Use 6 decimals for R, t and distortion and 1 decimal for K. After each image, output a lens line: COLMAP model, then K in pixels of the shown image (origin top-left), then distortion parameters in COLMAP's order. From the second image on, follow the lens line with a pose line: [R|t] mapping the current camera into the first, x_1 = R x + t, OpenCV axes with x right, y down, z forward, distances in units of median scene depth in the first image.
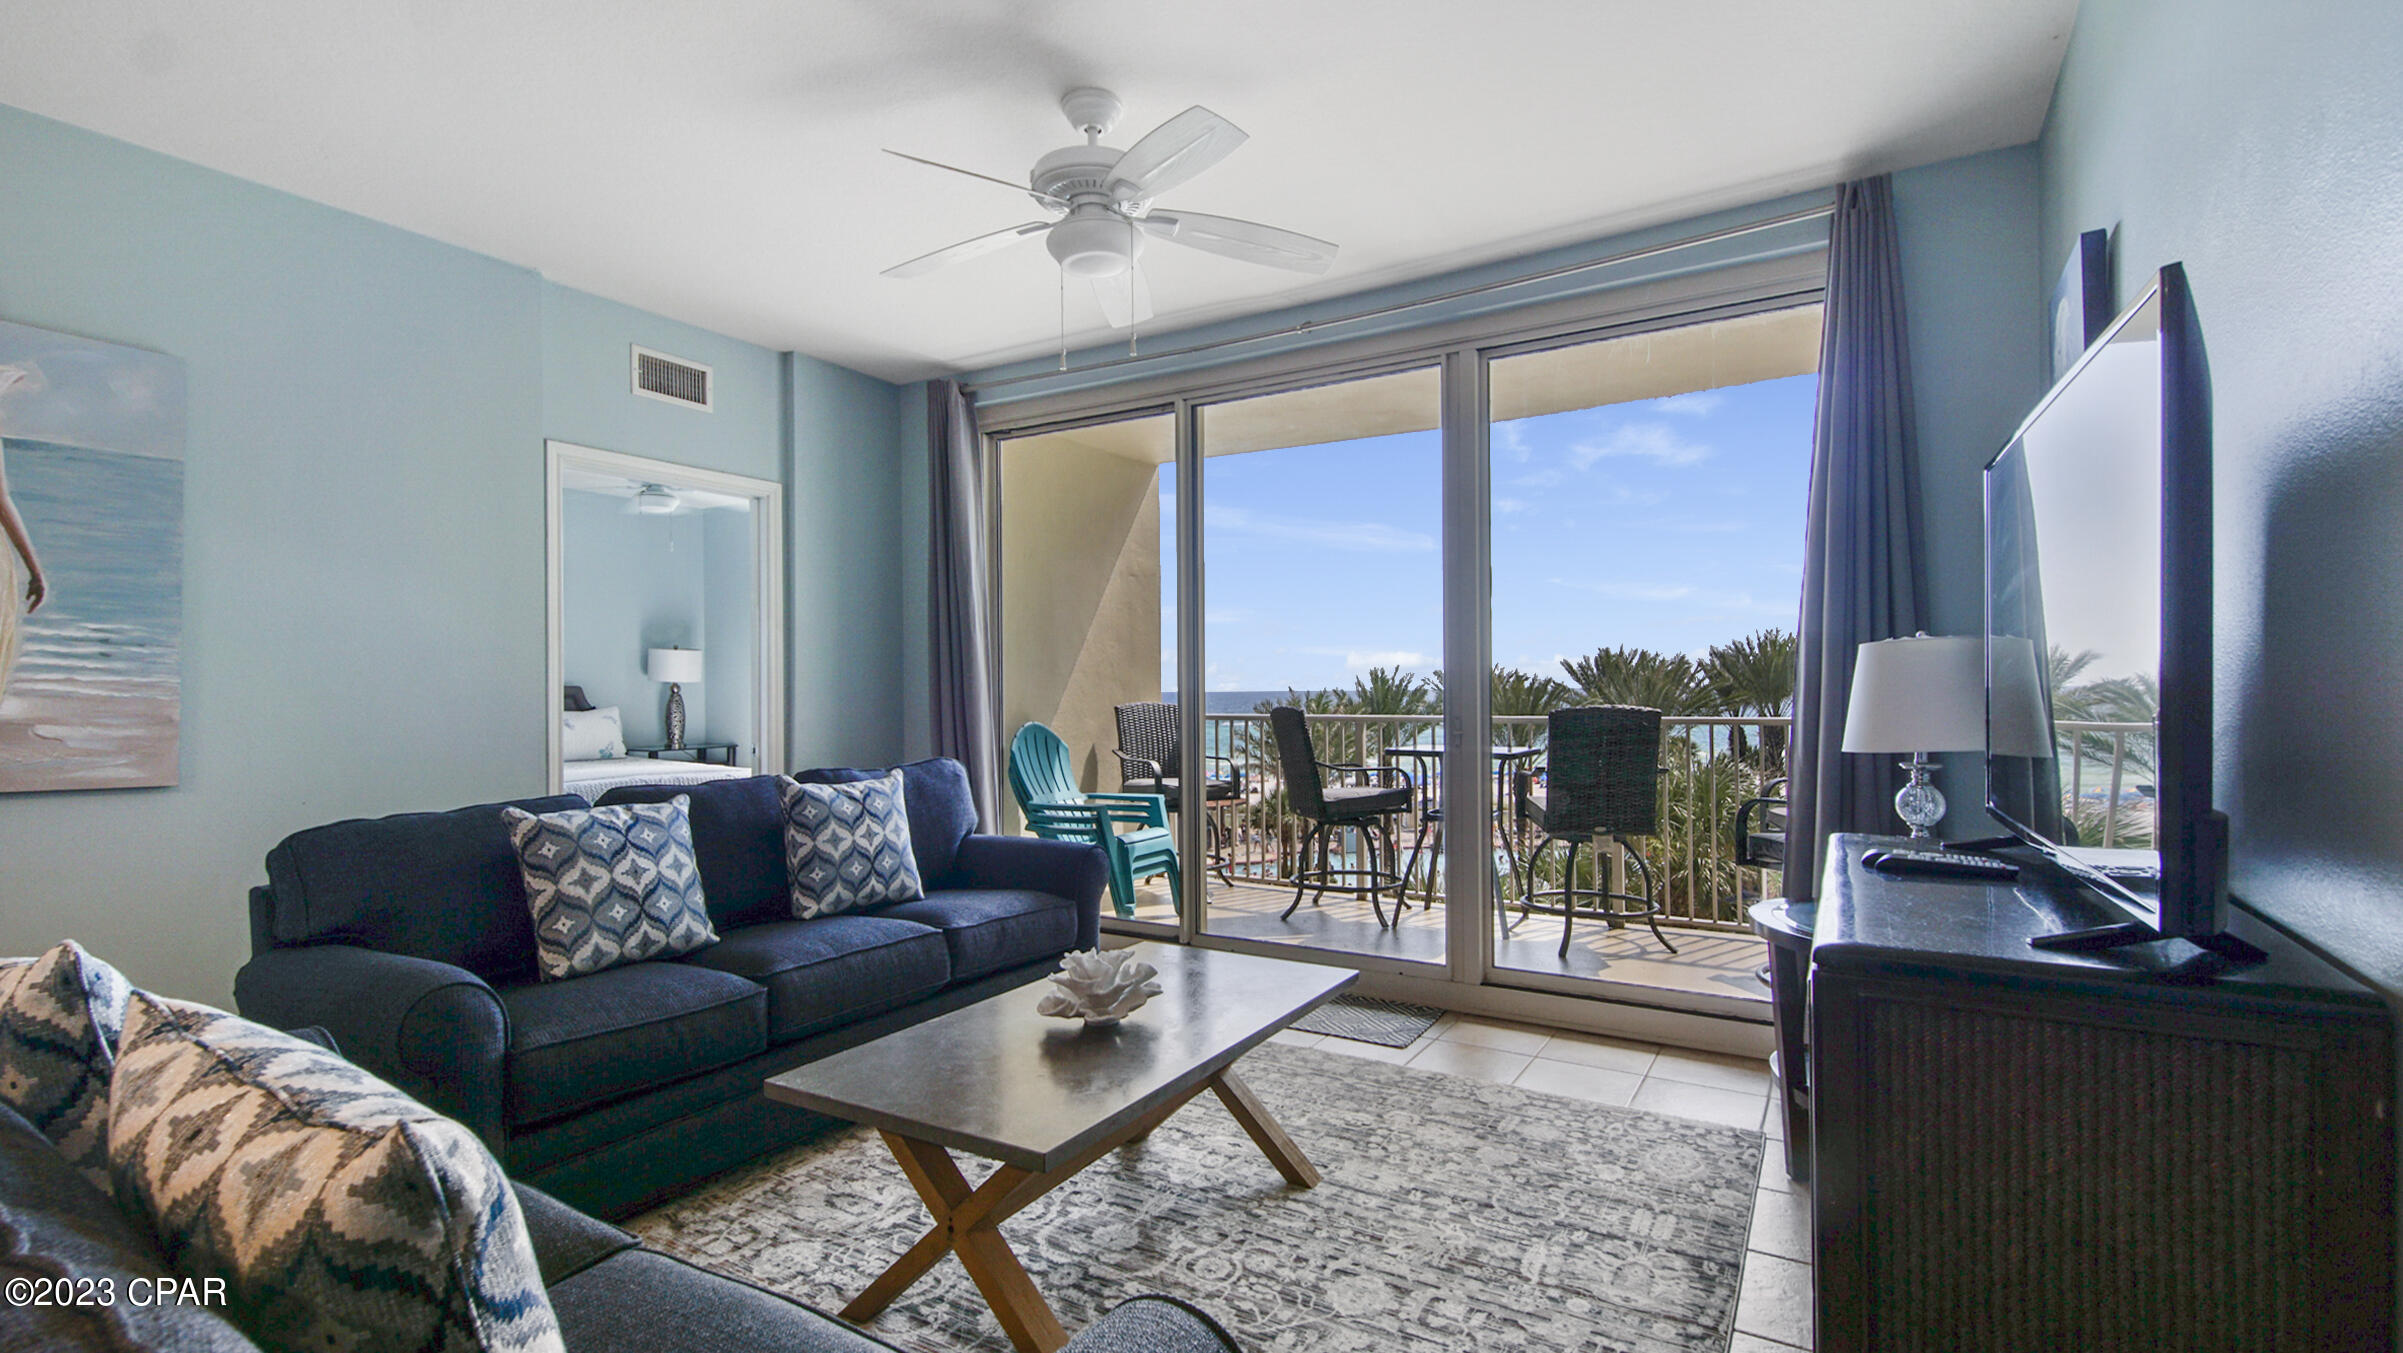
lens RADIAL K [[1065.1, 0, 1180.5], [0, 1065.1, 695.8], [0, 0, 1]] dist [0.011272, -0.000083]
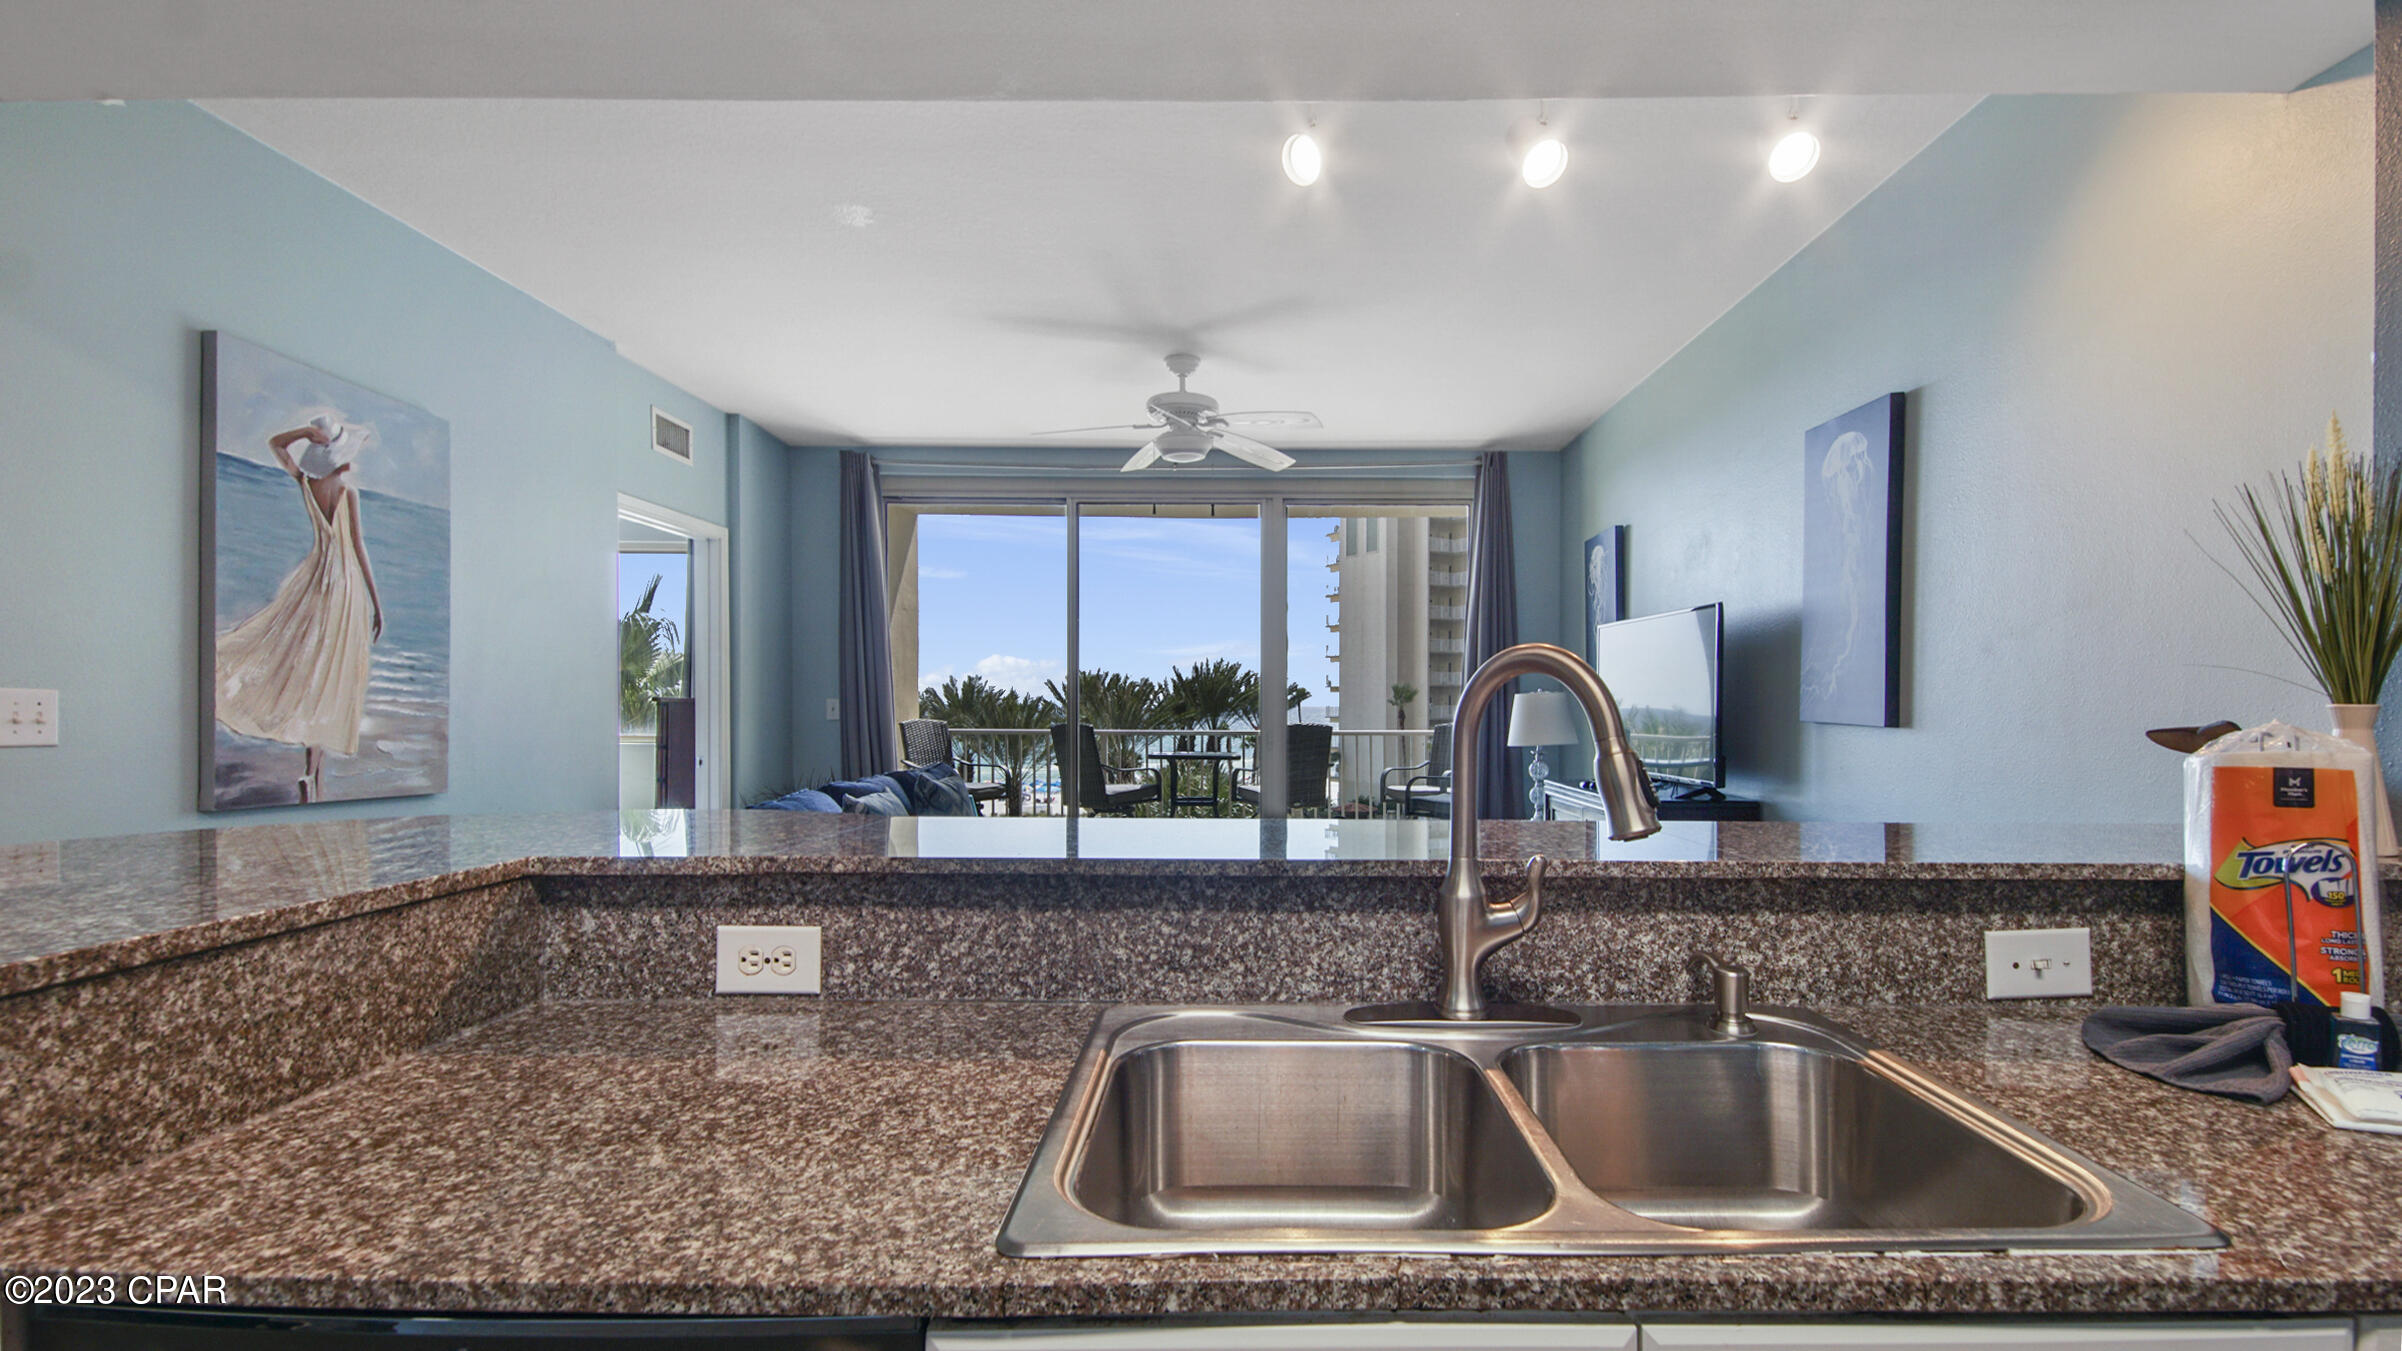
lens RADIAL K [[1064.7, 0, 1226.1], [0, 1064.7, 714.1], [0, 0, 1]] dist [0.011272, -0.000083]
pose [[0.854183, 0.007319, 0.519920, -0.486299], [-0.009002, 0.999959, 0.000712, -0.005401], [-0.519894, -0.005288, 0.854215, -0.245794]]
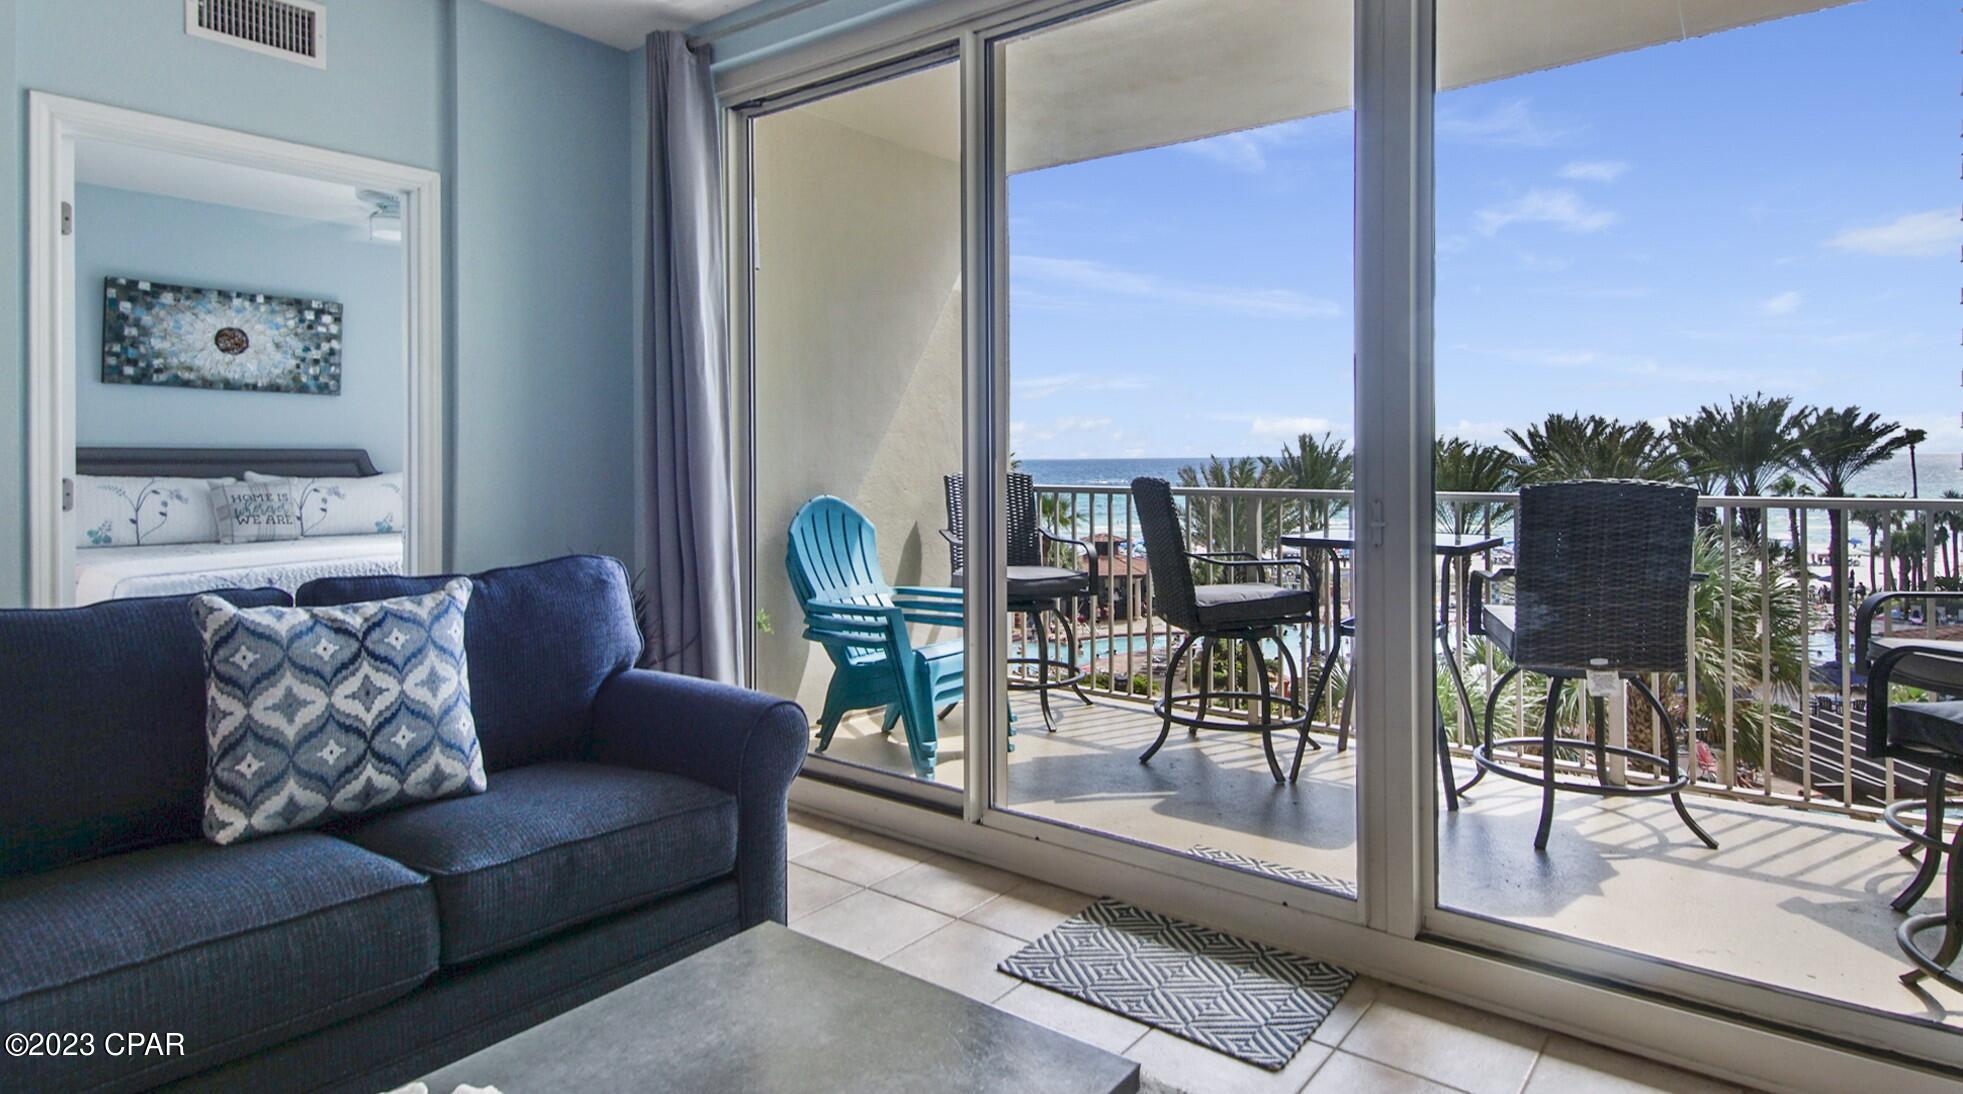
lens RADIAL K [[1063.6, 0, 1002.4], [0, 1063.6, 475.7], [0, 0, 1]] dist [0.014144, -0.004075]
pose [[0.995436, 0.005036, -0.095296, 0.079348], [-0.003896, 0.999919, 0.012144, -0.000275], [0.095349, -0.011717, 0.995375, 0.287217]]
